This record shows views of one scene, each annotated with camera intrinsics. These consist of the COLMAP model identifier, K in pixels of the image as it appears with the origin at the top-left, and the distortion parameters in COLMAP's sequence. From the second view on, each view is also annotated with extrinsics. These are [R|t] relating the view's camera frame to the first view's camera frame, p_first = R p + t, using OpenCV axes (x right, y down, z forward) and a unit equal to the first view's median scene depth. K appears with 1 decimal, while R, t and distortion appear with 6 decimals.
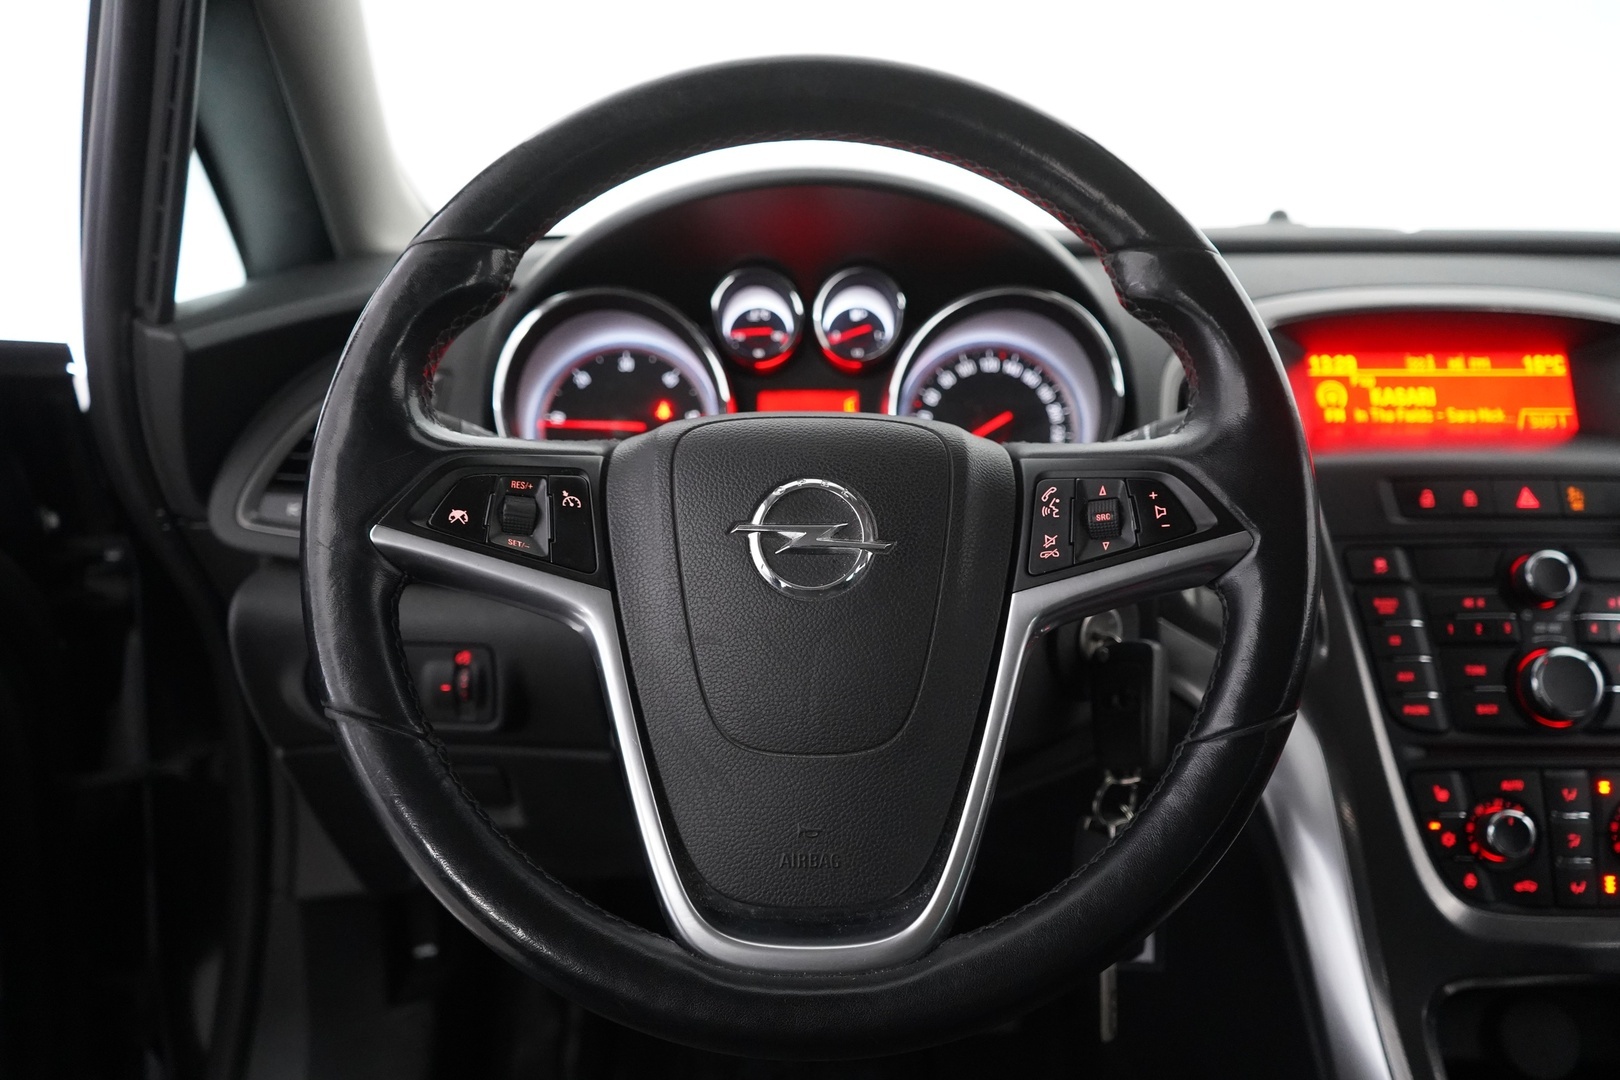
lens RADIAL K [[1359.5, 0, 816.7], [0, 1359.5, 553.0], [0, 0, 1]] dist [-0.005439, 0.005052]
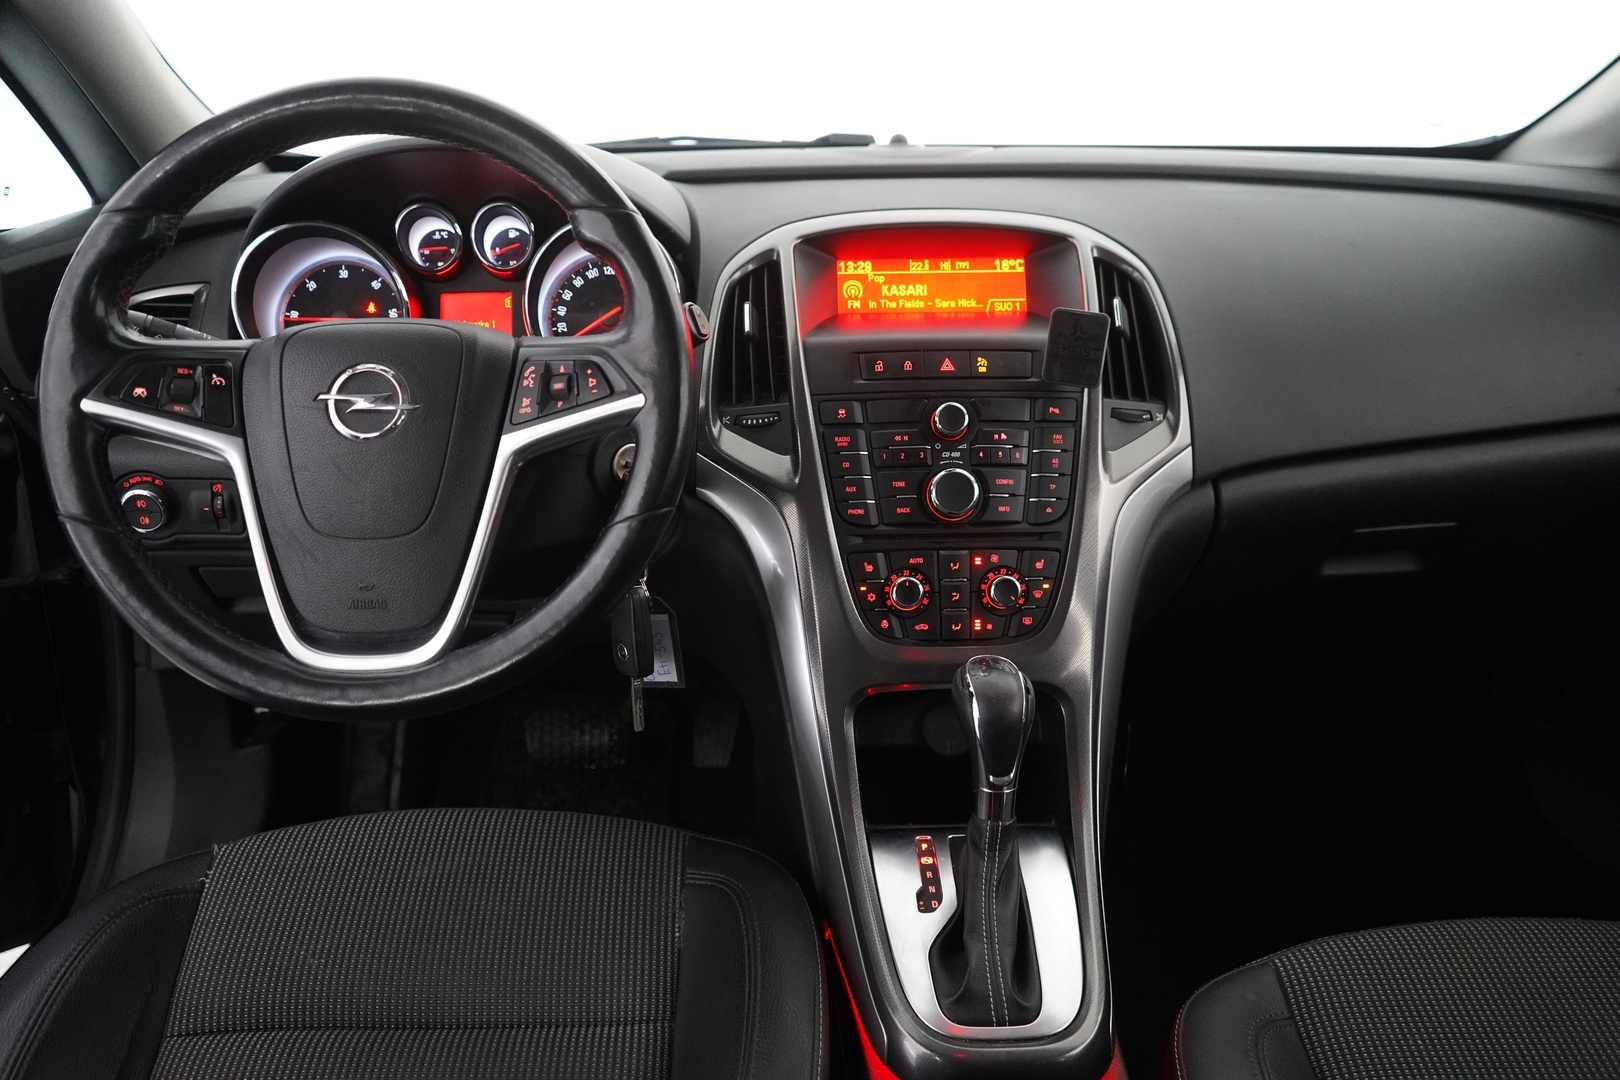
lens RADIAL K [[1250.7, 0, 817.0], [0, 1250.7, 543.7], [0, 0, 1]] dist [0.006561, -0.038957]
pose [[0.999708, -0.017412, 0.016745, 0.373262], [0.015456, 0.993746, 0.110586, -0.000621], [-0.018566, -0.110295, 0.993725, -0.350974]]
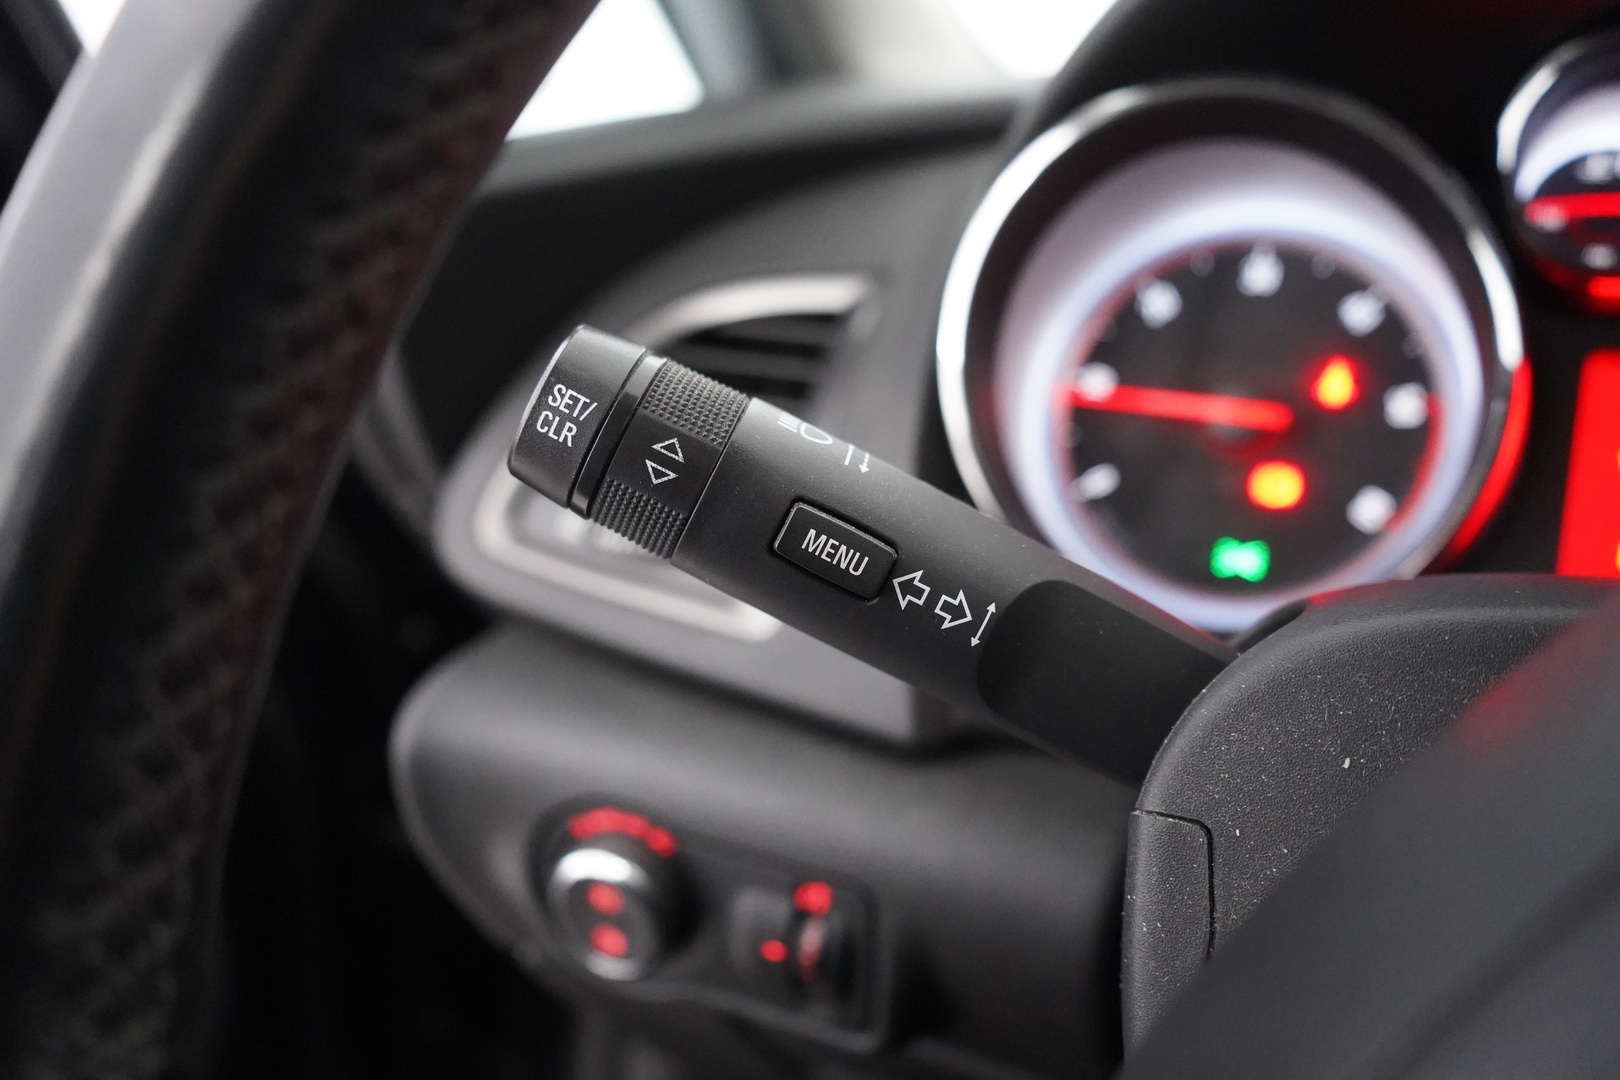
lens RADIAL K [[1250.7, 0, 817.2], [0, 1250.7, 549.0], [0, 0, 1]] dist [0.006561, -0.038957]
pose [[0.893398, 0.128818, -0.430401, -0.096638], [-0.099138, 0.990923, 0.090796, -0.085059], [0.438191, -0.038448, 0.898059, 0.664723]]
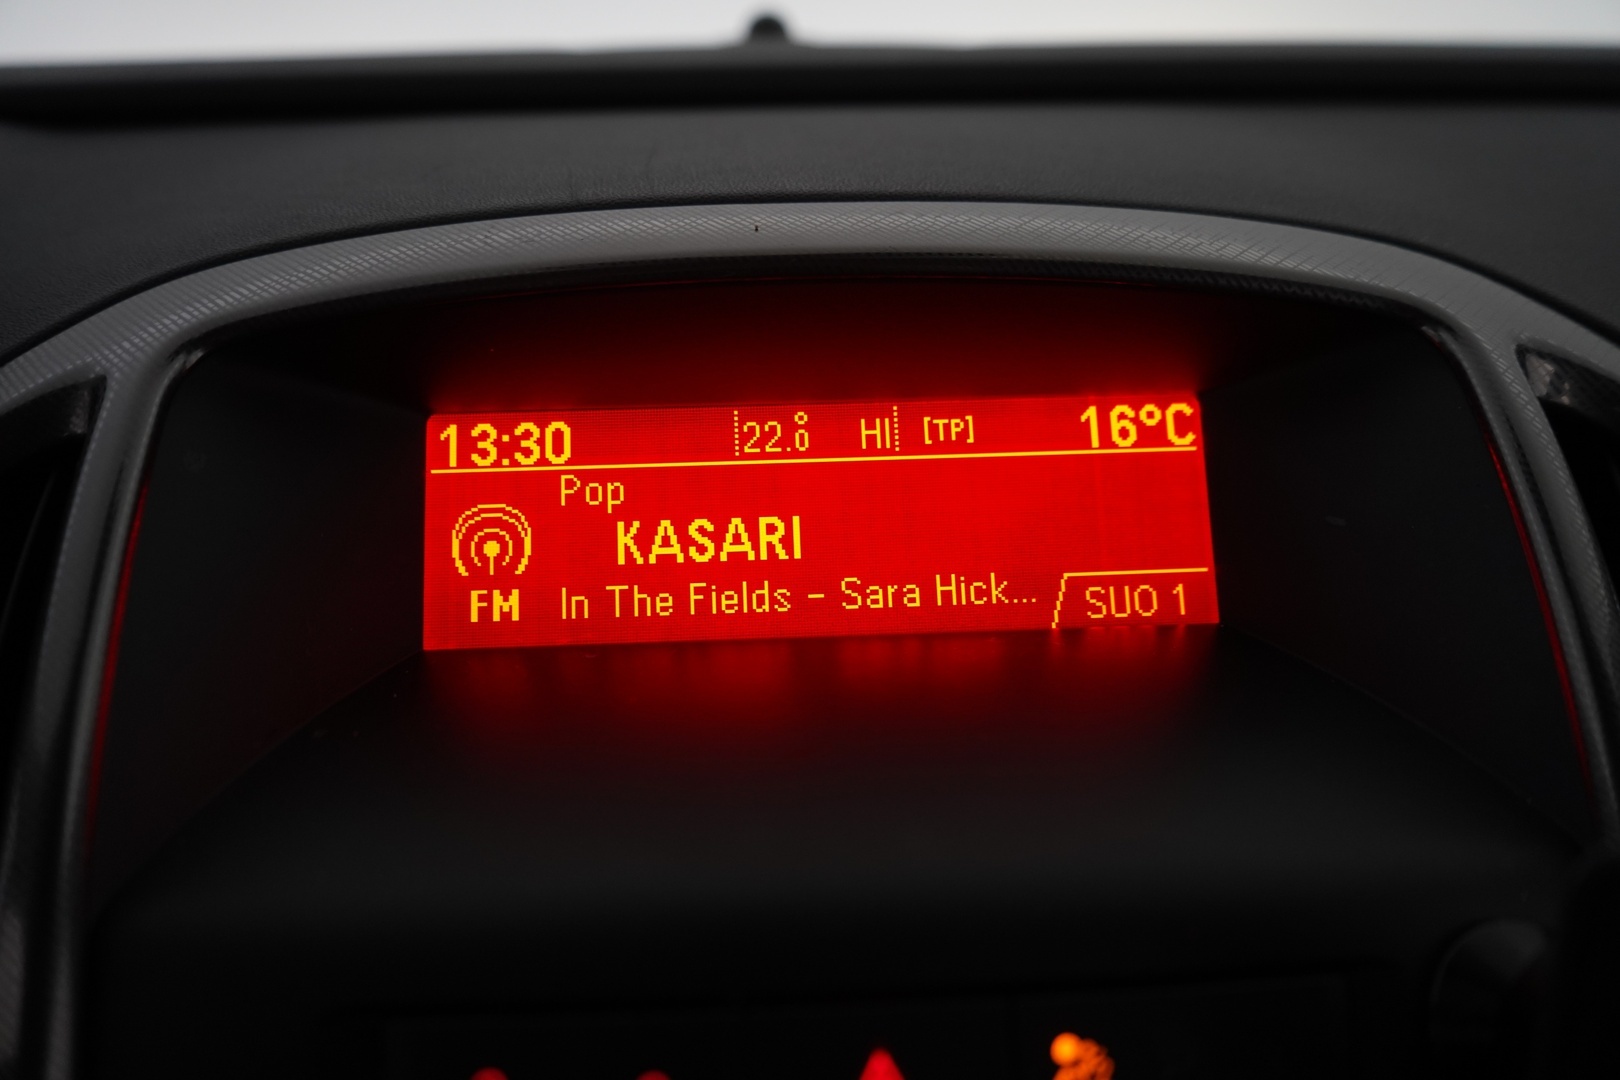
lens RADIAL K [[1250.7, 0, 814.1], [0, 1250.7, 543.4], [0, 0, 1]] dist [0.006561, -0.038957]
pose [[0.998980, -0.031415, 0.032427, 0.527674], [0.027608, 0.993346, 0.111807, -0.174352], [-0.035724, -0.110798, 0.993201, 0.818445]]
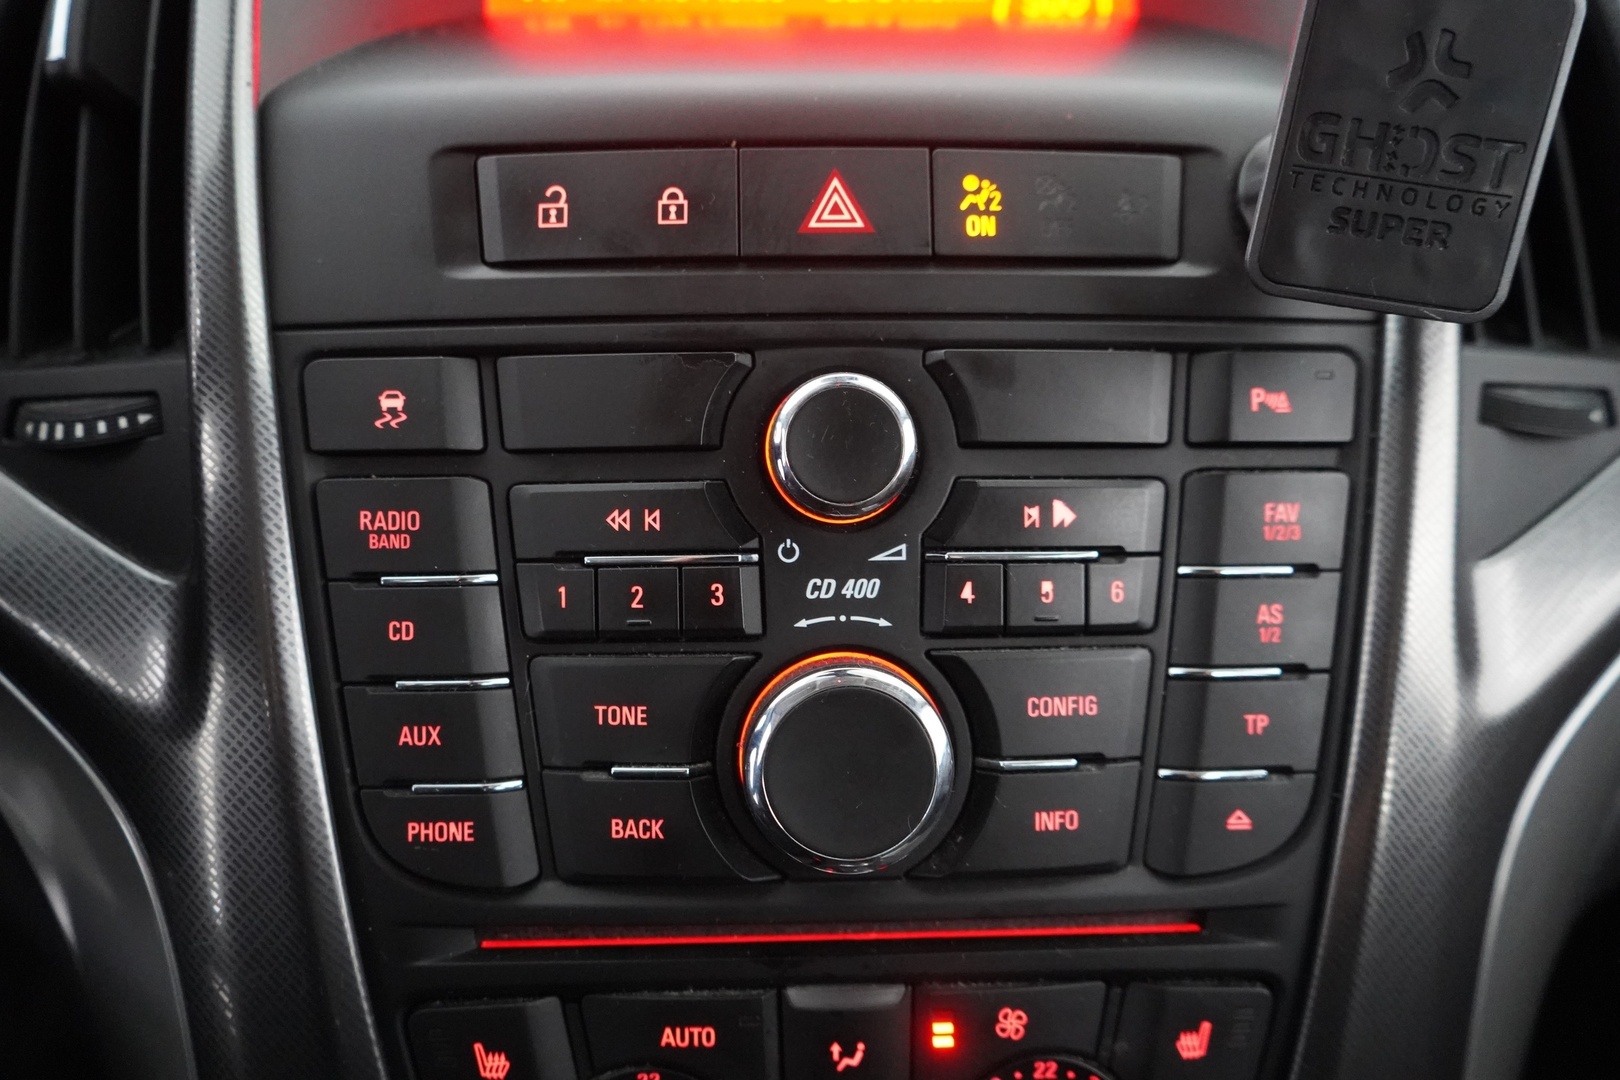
lens RADIAL K [[1250.7, 0, 804.3], [0, 1250.7, 550.8], [0, 0, 1]] dist [0.006561, -0.038957]
pose [[0.999618, -0.012411, 0.024681, 0.525674], [0.006053, 0.970093, 0.242657, -0.033522], [-0.026954, -0.242415, 0.969798, 0.694555]]
